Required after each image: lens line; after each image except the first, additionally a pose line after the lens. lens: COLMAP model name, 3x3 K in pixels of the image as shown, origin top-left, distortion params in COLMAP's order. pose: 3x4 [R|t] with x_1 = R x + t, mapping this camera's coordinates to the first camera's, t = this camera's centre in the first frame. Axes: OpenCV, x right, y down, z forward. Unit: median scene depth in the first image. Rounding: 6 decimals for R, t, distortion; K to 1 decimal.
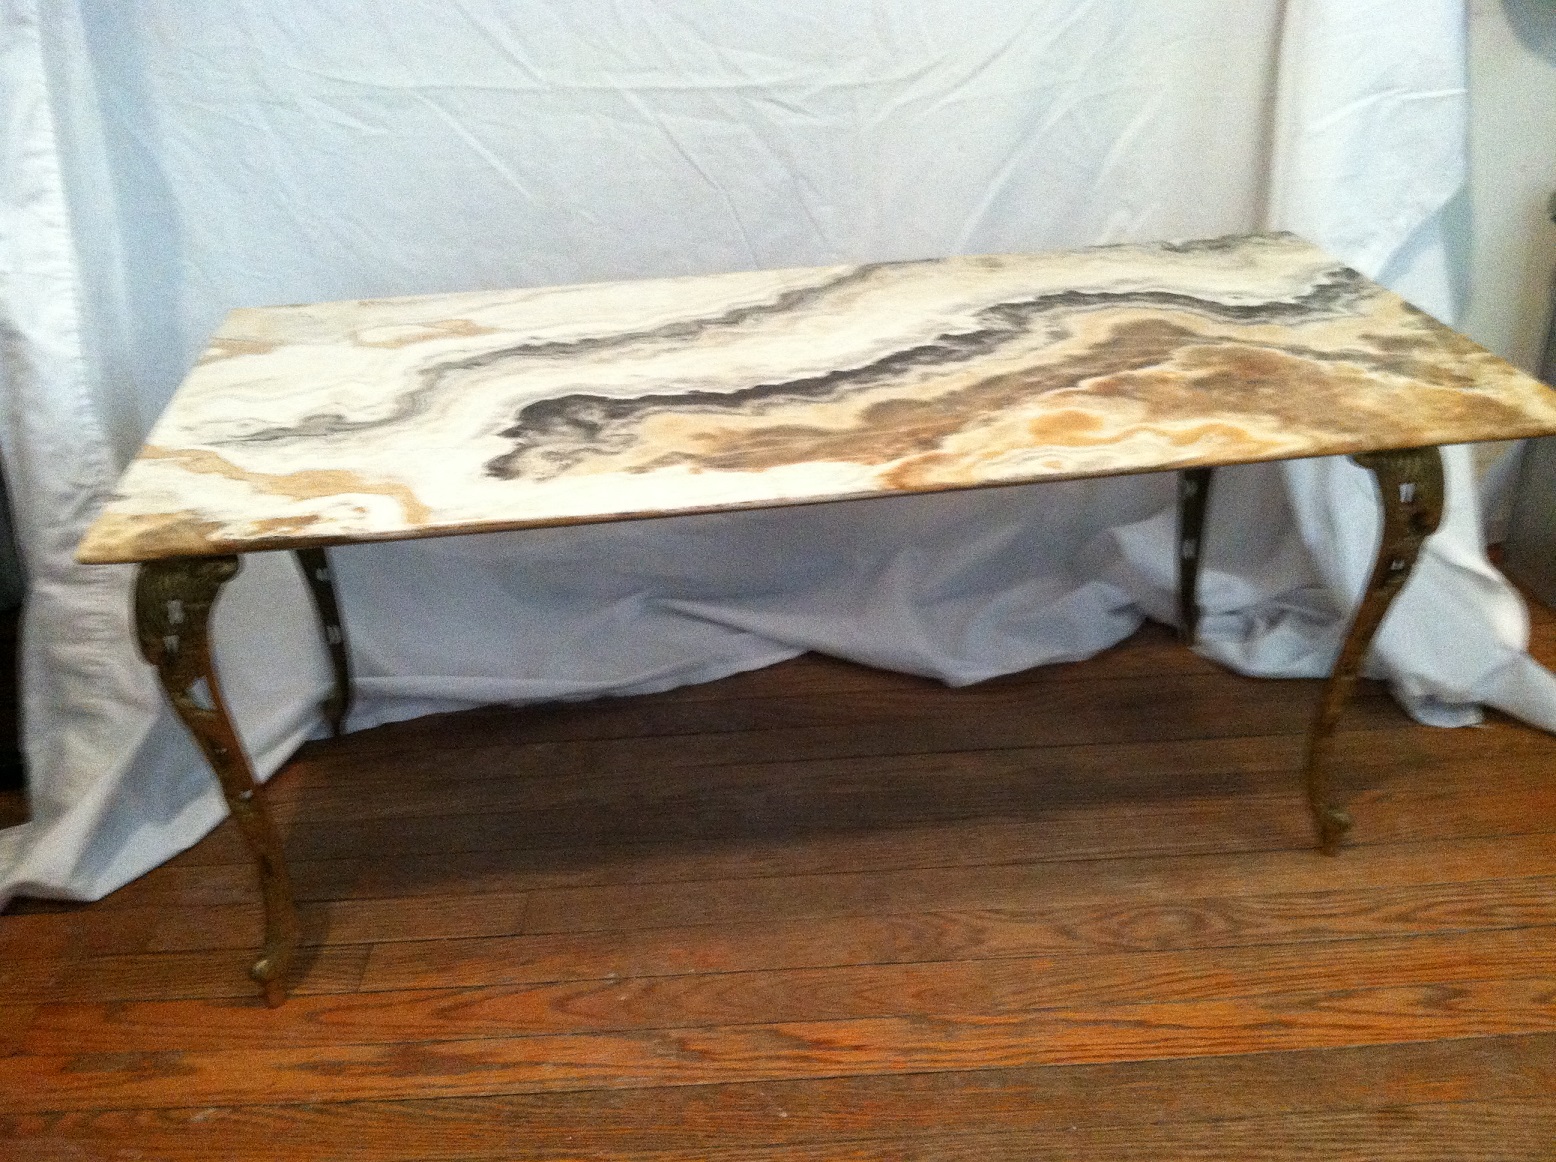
lens RADIAL K [[1550.4, 0, 777.7], [0, 1550.4, 576.8], [0, 0, 1]] dist [-0.089527, 0.000000]
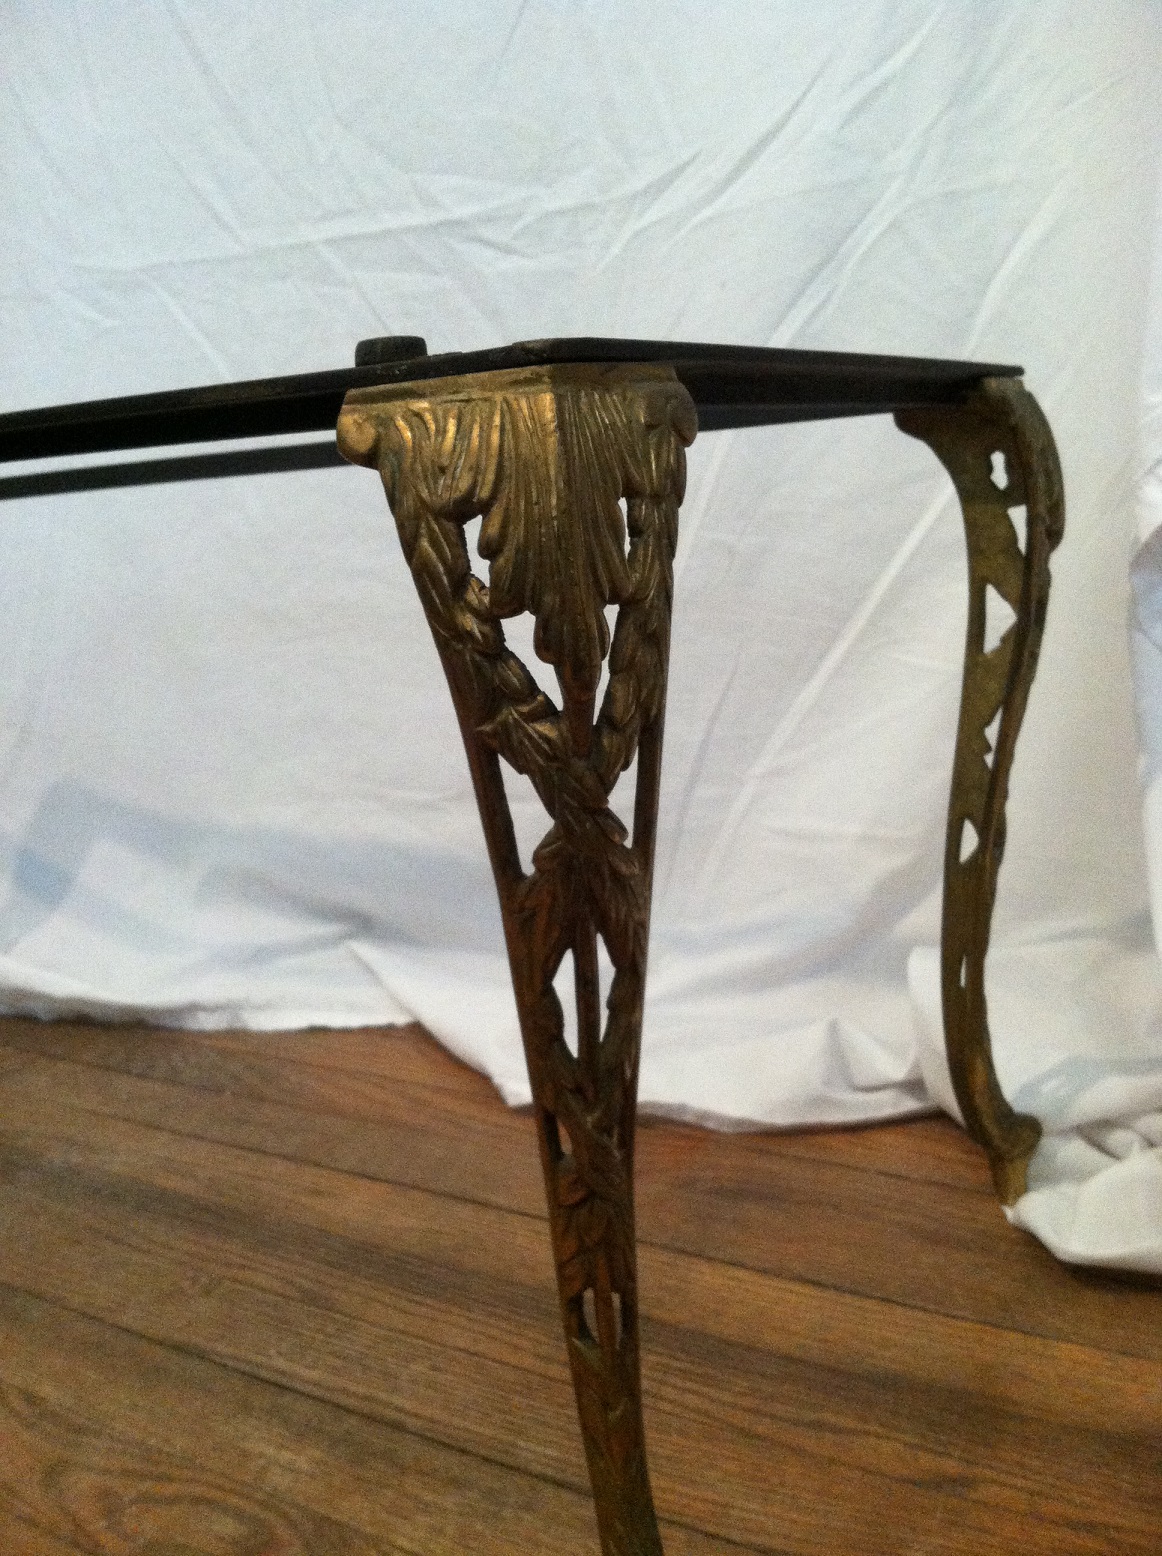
lens RADIAL K [[1550.4, 0, 579.0], [0, 1550.4, 782.3], [0, 0, 1]] dist [-0.089527, 0.000000]
pose [[0.819293, 0.085442, -0.566973, 0.599747], [-0.220880, 0.959550, -0.174575, 0.066514], [0.529123, 0.268261, 0.805025, 0.655054]]
